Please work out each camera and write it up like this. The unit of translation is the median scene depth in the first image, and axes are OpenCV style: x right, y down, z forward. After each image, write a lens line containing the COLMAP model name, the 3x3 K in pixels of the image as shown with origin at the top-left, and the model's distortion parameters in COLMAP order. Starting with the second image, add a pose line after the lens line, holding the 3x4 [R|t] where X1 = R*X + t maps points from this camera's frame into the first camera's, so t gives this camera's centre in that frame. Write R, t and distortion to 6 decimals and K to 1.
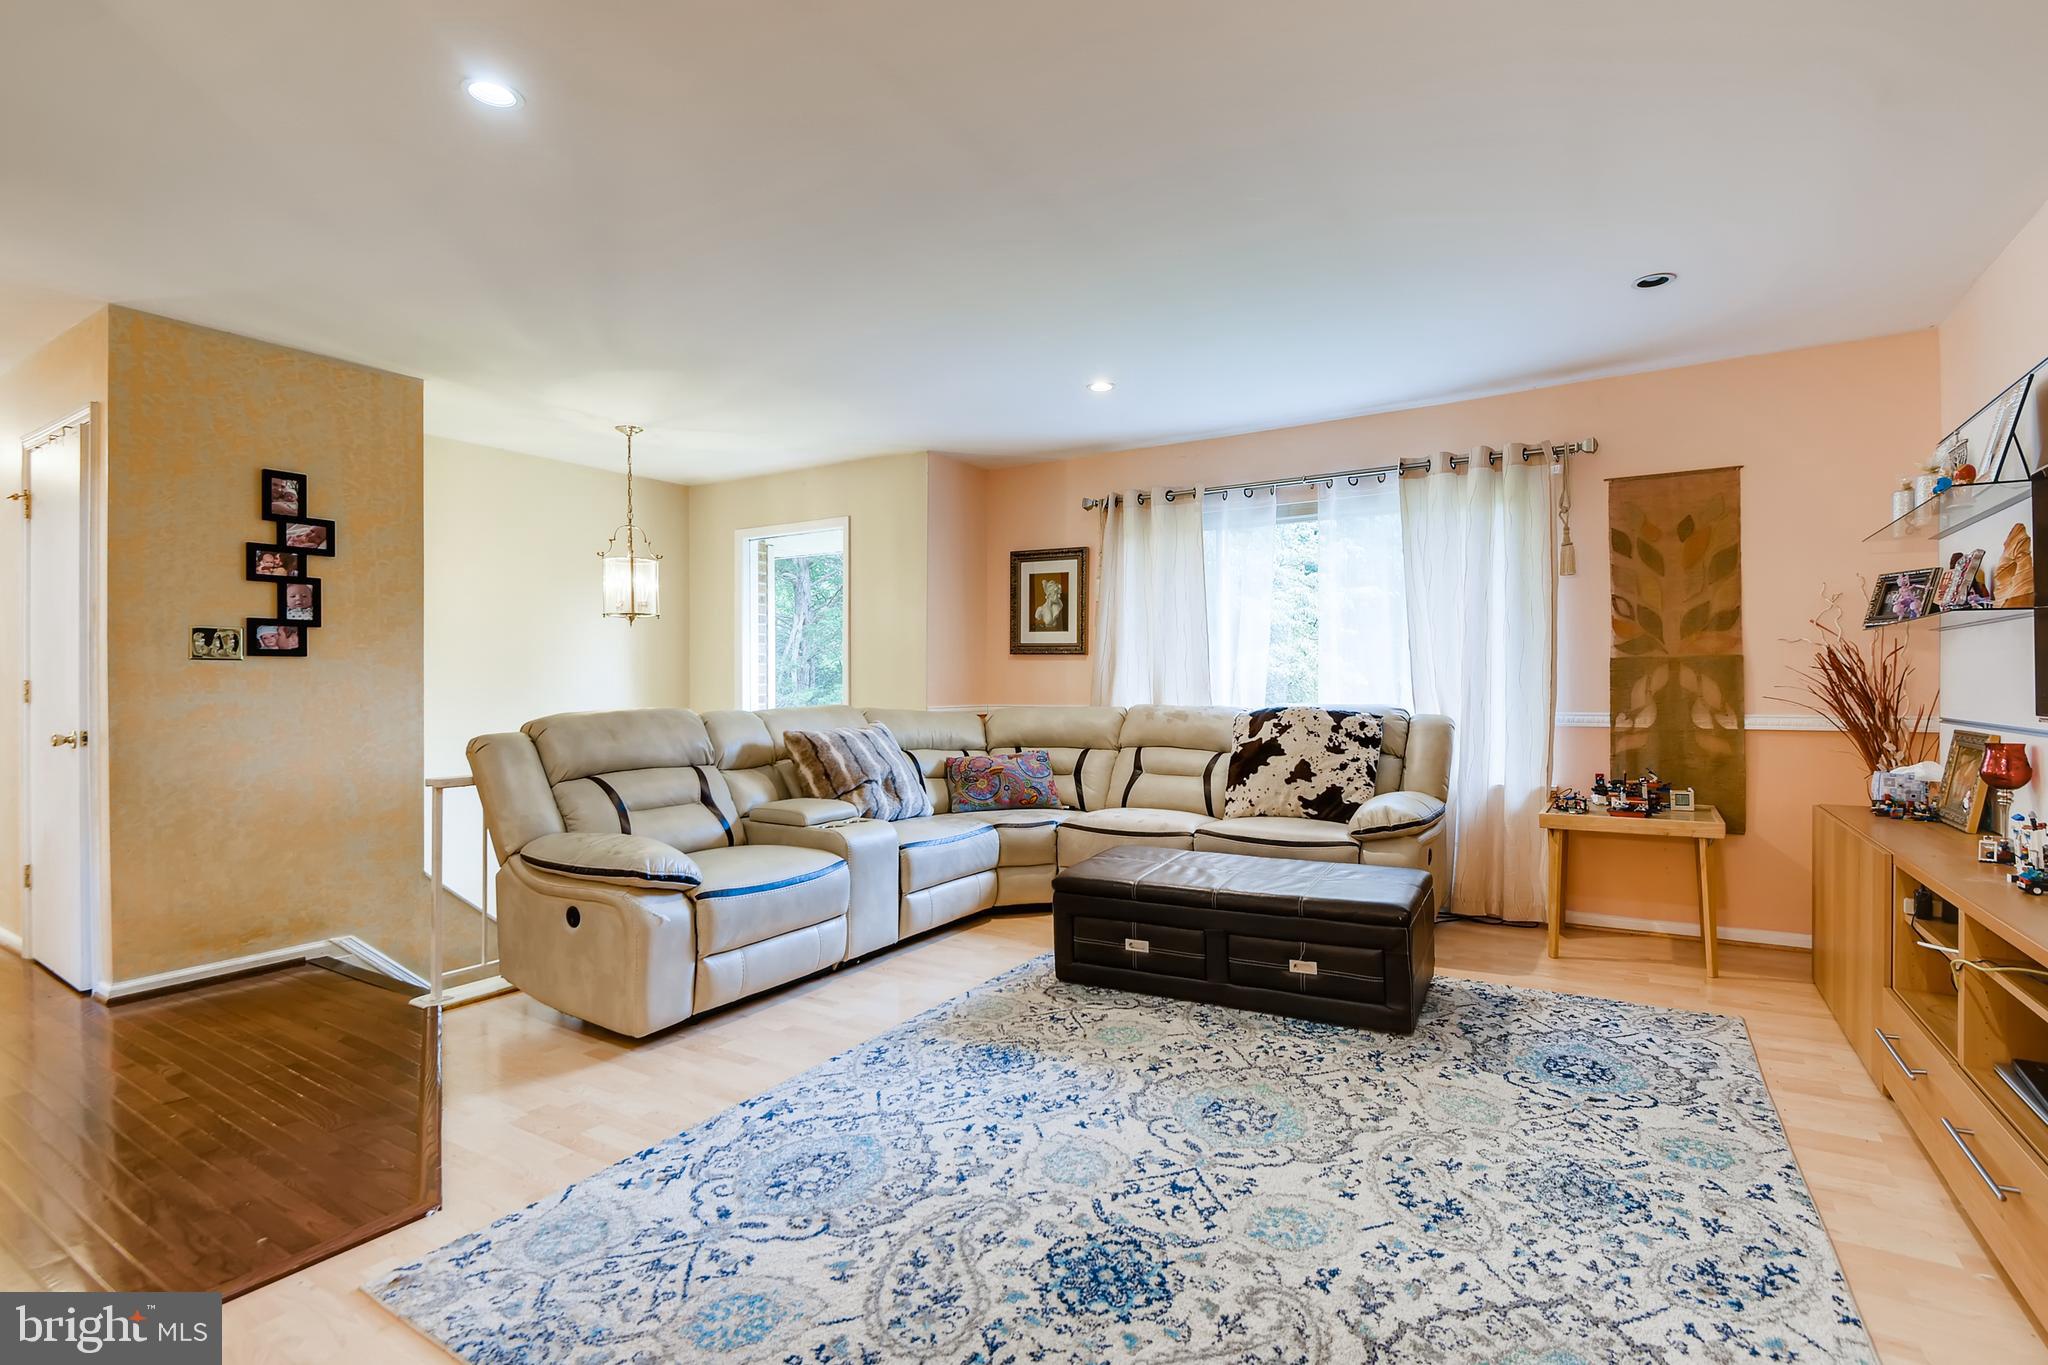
lens RADIAL K [[985.5, 0, 1003.7], [0, 985.5, 676.1], [0, 0, 1]] dist [0.016461, -0.012707]
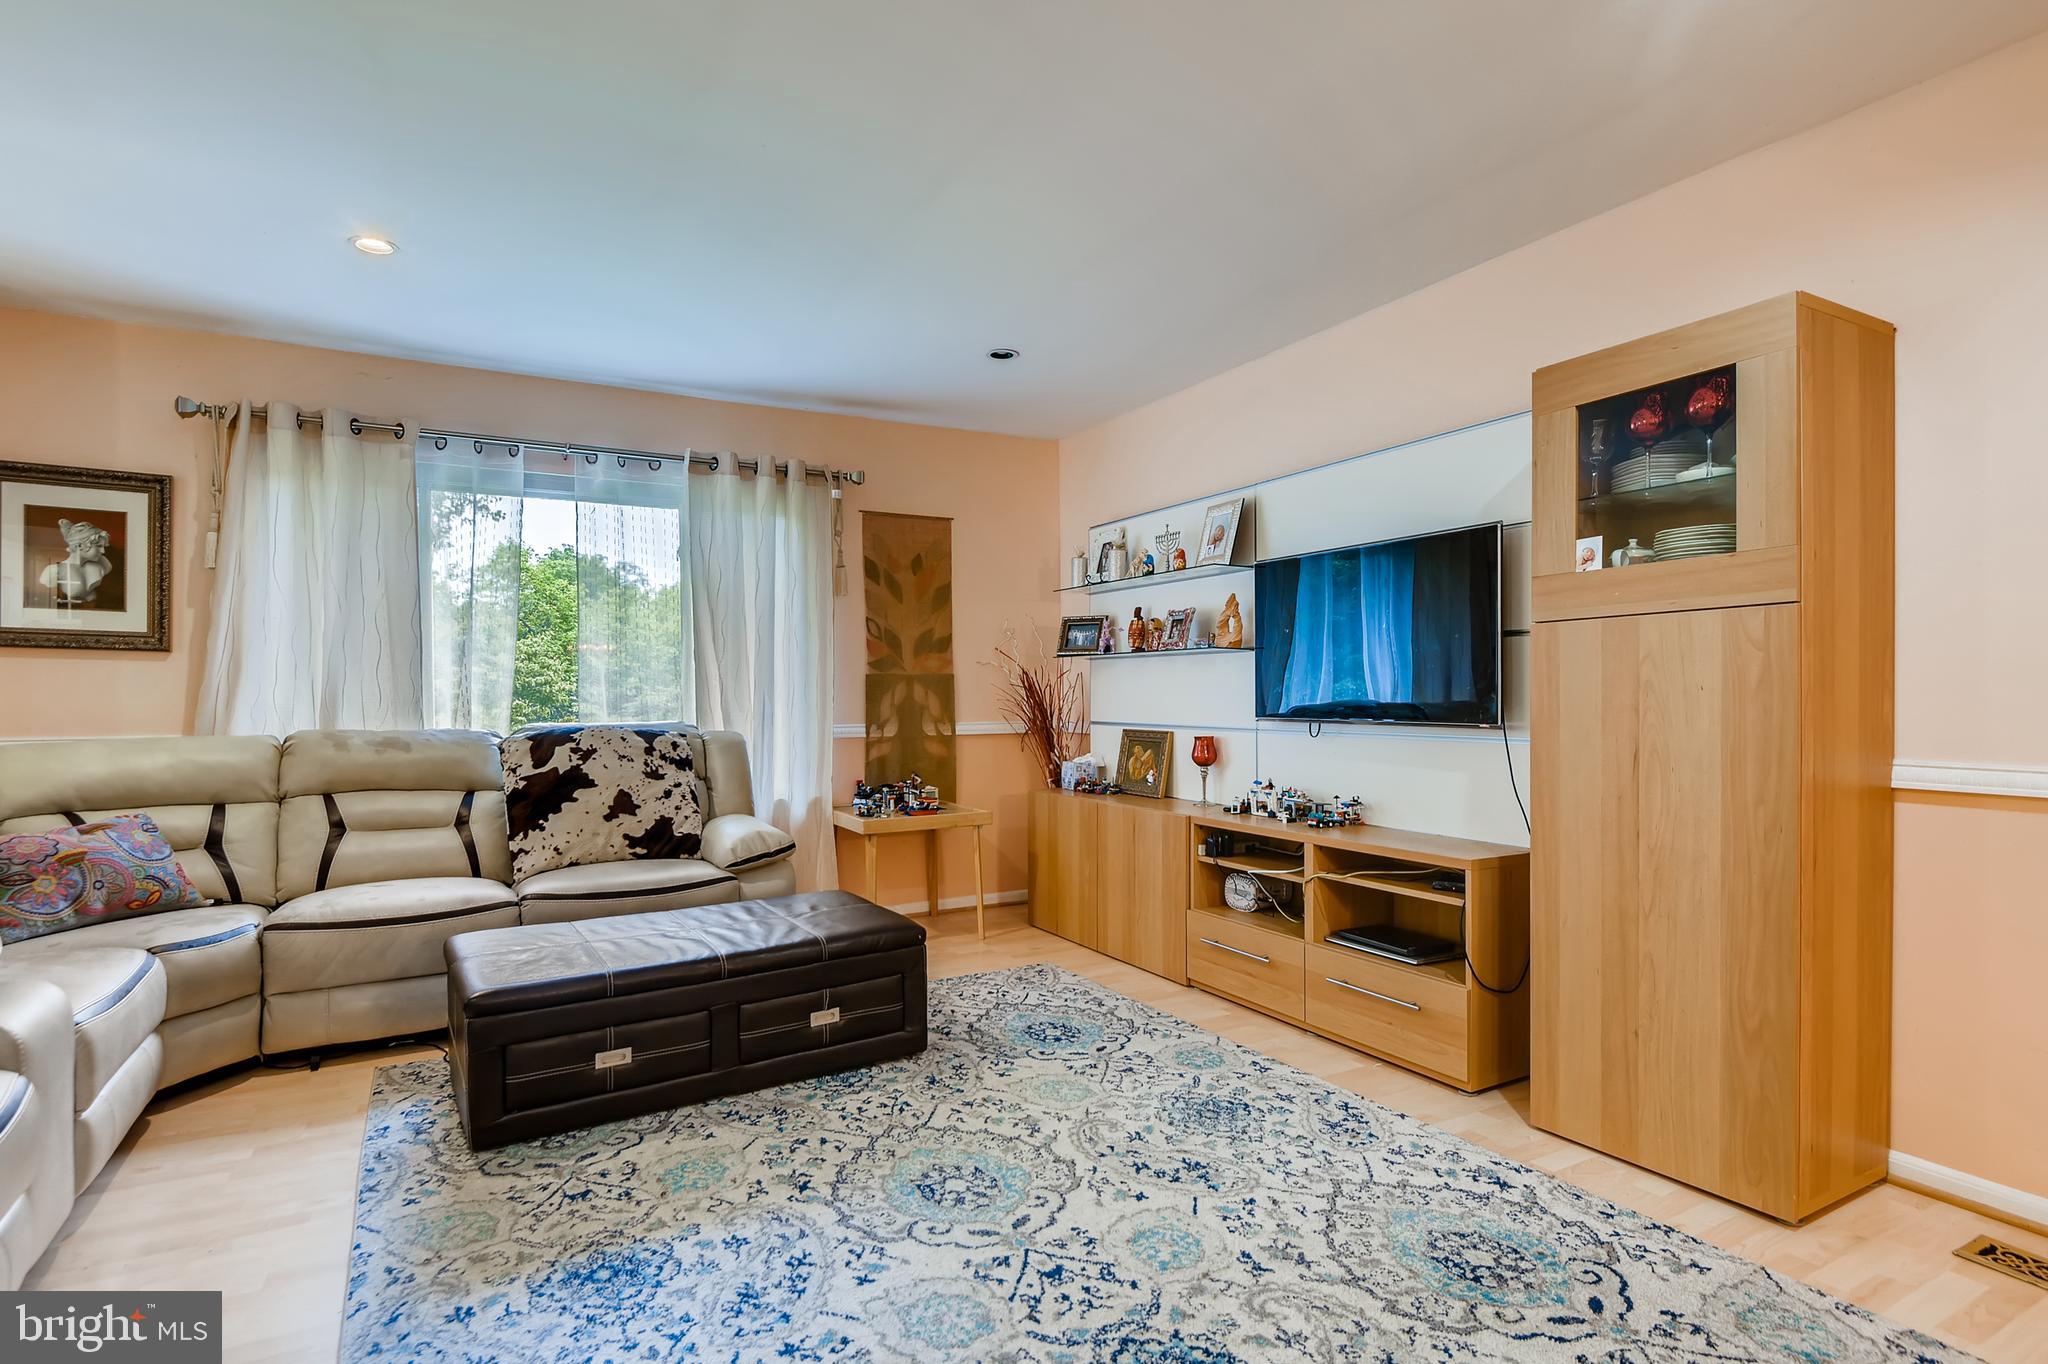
lens RADIAL K [[1052.8, 0, 1018.0], [0, 1052.8, 703.8], [0, 0, 1]] dist [0.014329, -0.007034]
pose [[0.467806, -0.008661, 0.883789, -0.362056], [-0.005656, 0.999902, 0.012792, -0.001481], [-0.883813, -0.010983, 0.467711, 0.321603]]
